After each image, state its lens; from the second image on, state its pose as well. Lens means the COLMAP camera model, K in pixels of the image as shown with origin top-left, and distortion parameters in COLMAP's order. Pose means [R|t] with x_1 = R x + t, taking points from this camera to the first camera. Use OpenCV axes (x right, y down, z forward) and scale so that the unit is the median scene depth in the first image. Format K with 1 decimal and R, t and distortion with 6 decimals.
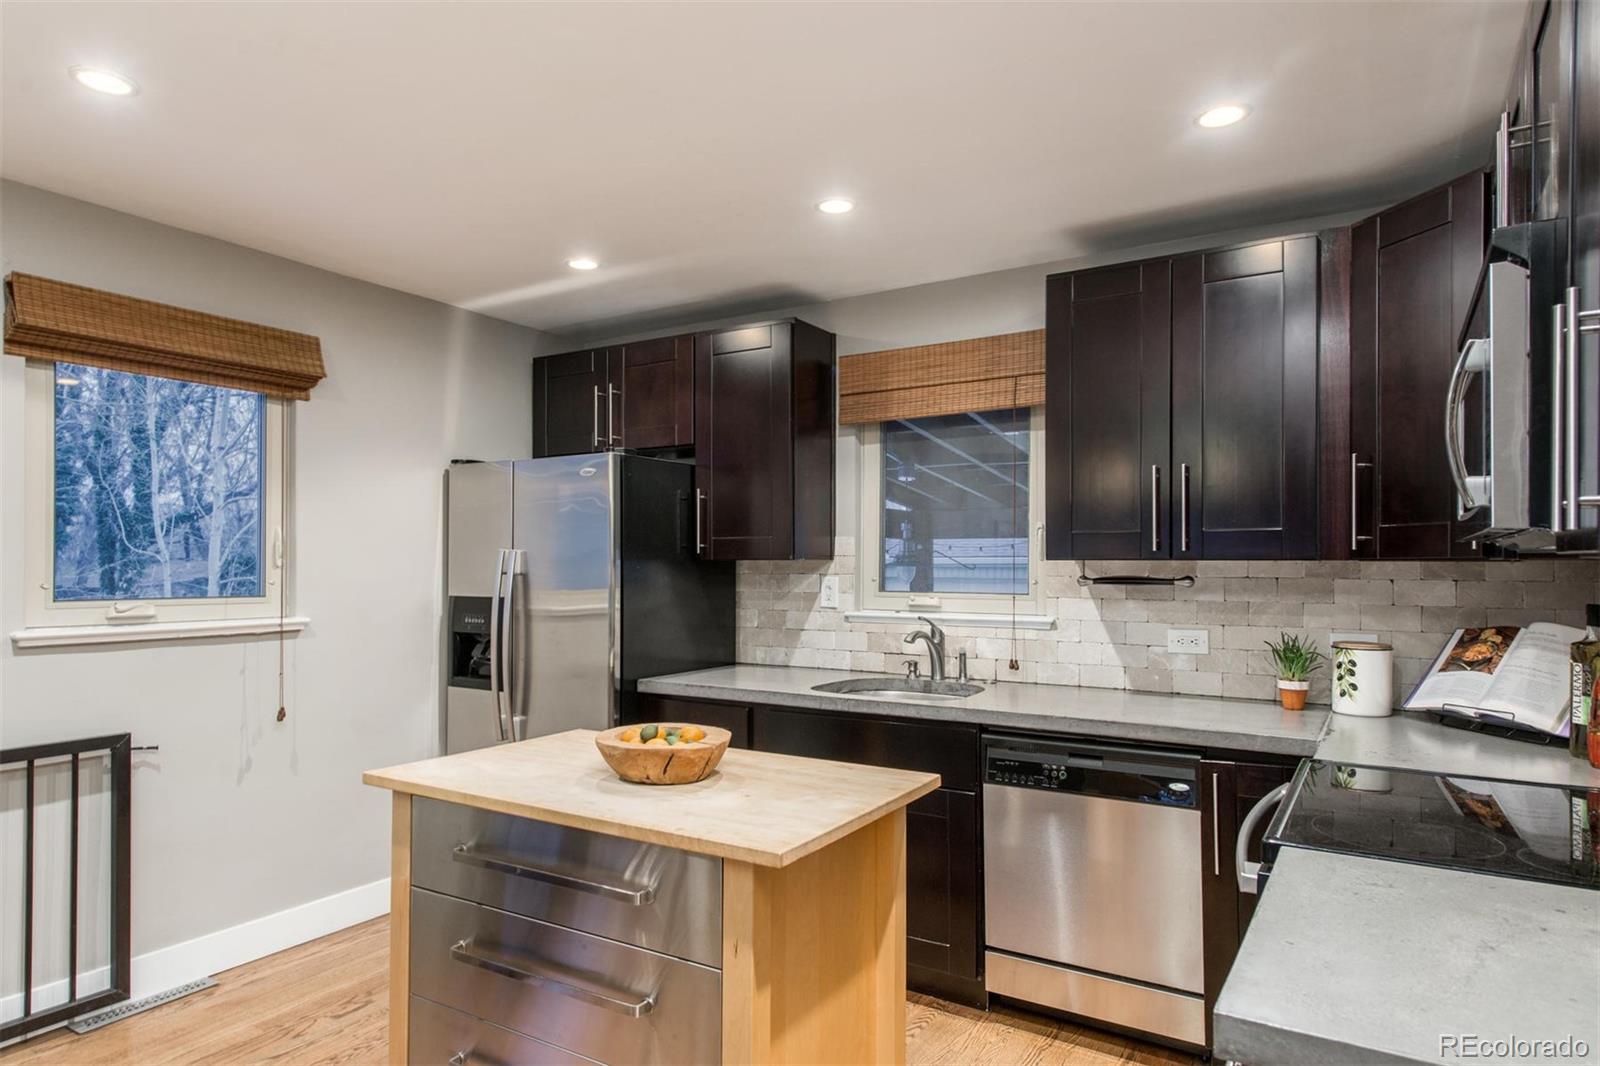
lens RADIAL K [[942.2, 0, 804.9], [0, 942.2, 564.8], [0, 0, 1]] dist [0.009195, -0.003321]
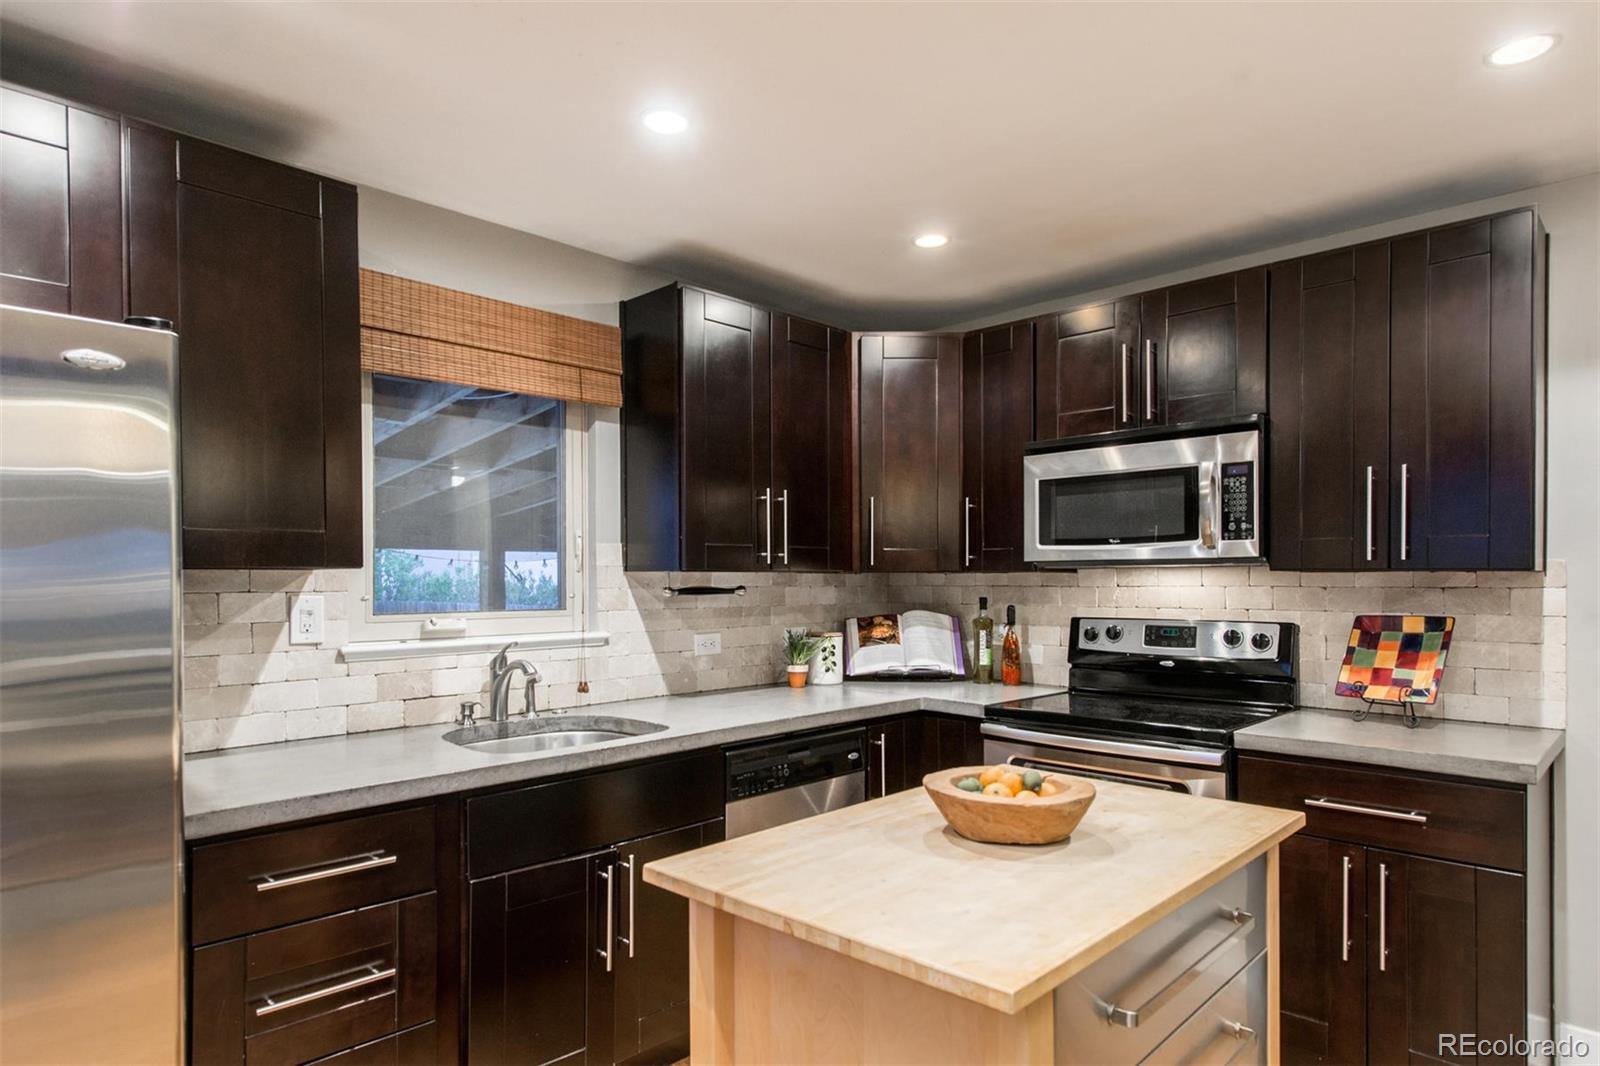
lens RADIAL K [[909.8, 0, 778.5], [0, 909.8, 585.5], [0, 0, 1]] dist [0.026171, 0.000418]
pose [[0.222328, -0.009677, 0.974924, -0.638283], [0.004624, 0.999950, 0.008871, 0.001779], [-0.974961, 0.002535, 0.222362, 0.677869]]
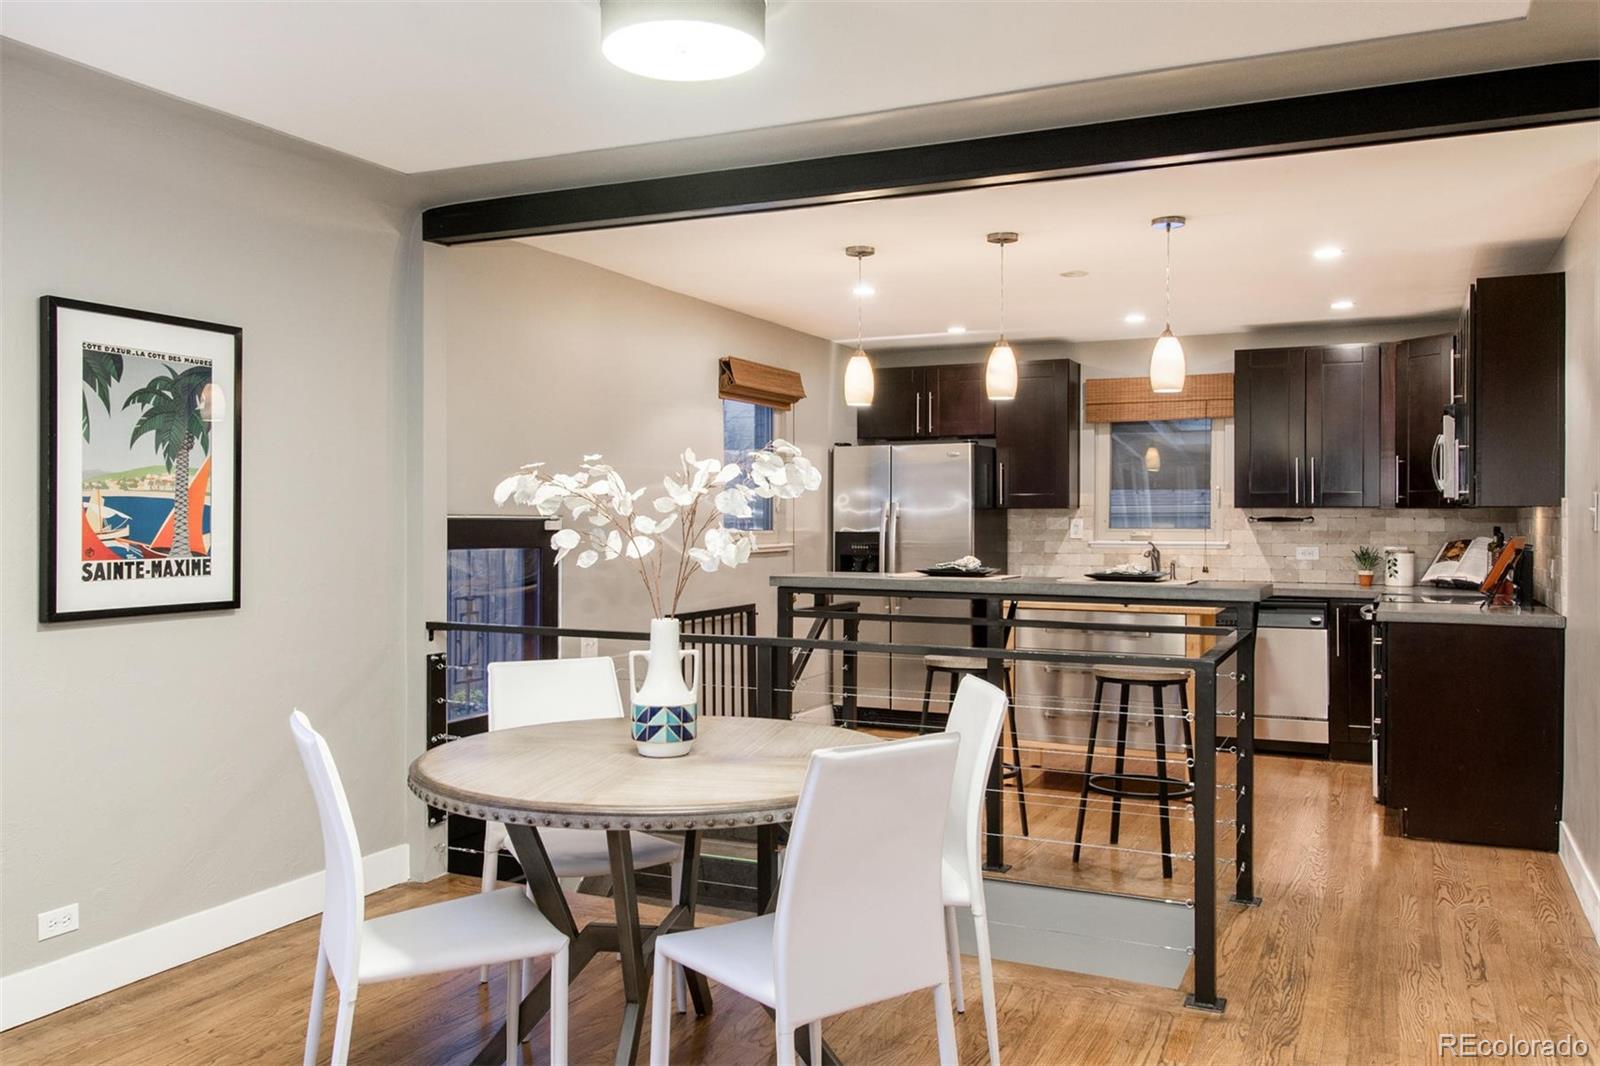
lens RADIAL K [[1298.3, 0, 797.8], [0, 1298.3, 523.7], [0, 0, 1]] dist [0.010770, 0.012724]
pose [[0.993837, -0.001557, 0.110842, -0.836213], [0.000986, 0.999986, 0.005207, 0.010864], [-0.110849, -0.005066, 0.993824, -1.358942]]
